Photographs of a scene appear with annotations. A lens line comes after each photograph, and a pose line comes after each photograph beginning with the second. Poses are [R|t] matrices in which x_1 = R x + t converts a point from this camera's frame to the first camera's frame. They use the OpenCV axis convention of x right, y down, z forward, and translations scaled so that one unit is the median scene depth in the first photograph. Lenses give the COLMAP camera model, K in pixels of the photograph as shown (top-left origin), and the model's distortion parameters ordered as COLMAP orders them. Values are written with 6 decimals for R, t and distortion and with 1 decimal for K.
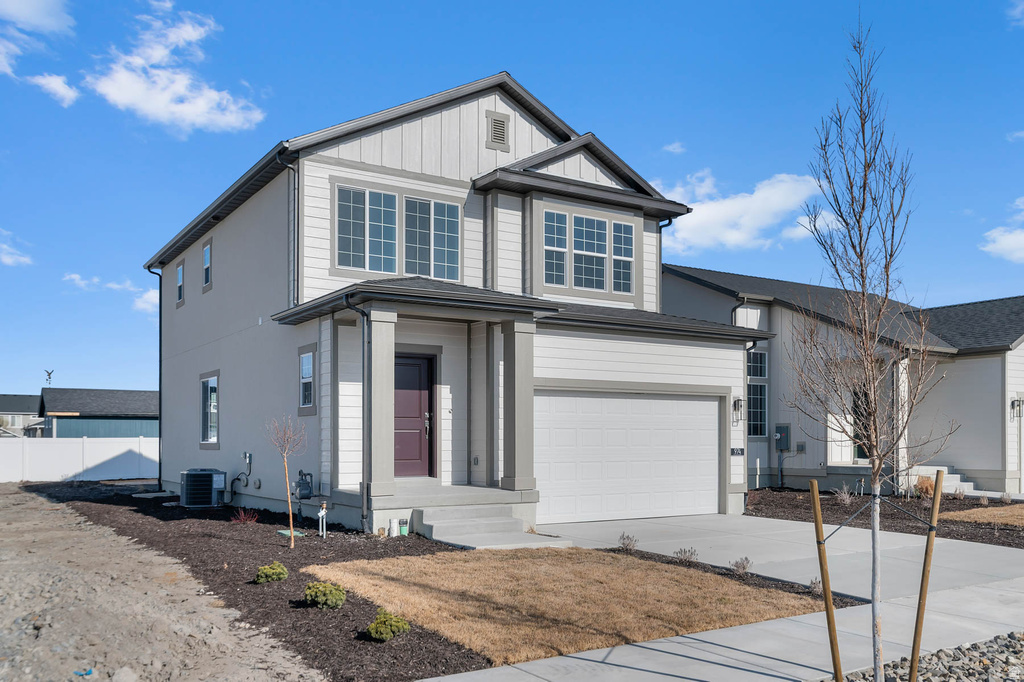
lens RADIAL K [[891.6, 0, 512.0], [0, 891.6, 341.0], [0, 0, 1]] dist [-0.005843, -0.001646]
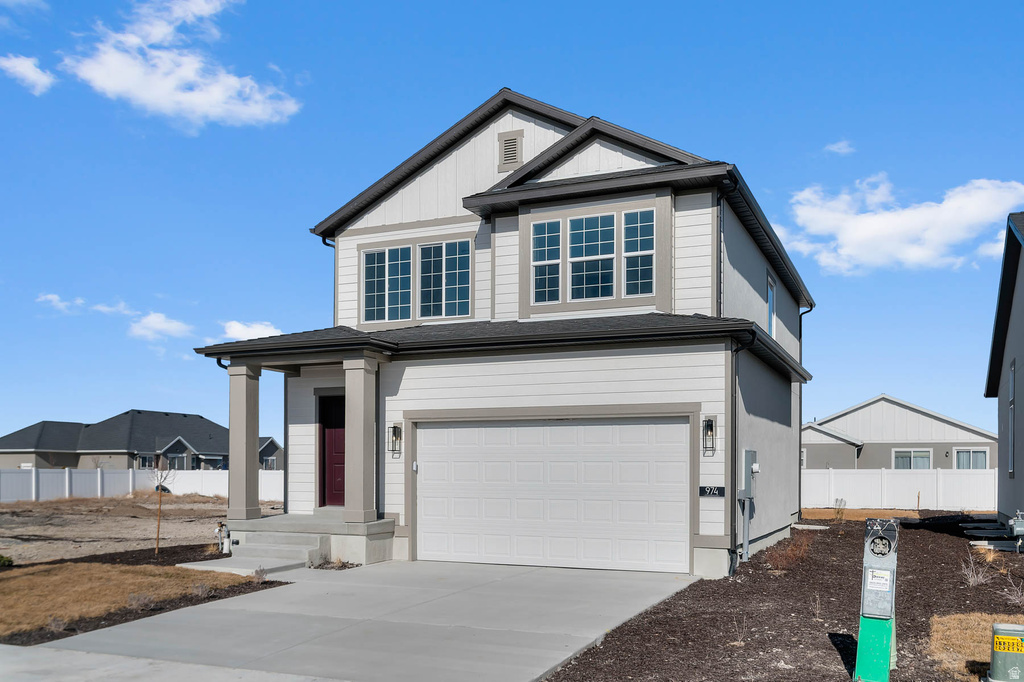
lens RADIAL K [[873.5, 0, 513.4], [0, 873.5, 388.9], [0, 0, 1]] dist [-0.000511, -0.000713]
pose [[0.558079, -0.076739, -0.826232, 0.752138], [0.086792, 0.995651, -0.033851, 0.051050], [0.825236, -0.052819, 0.562312, 0.470848]]
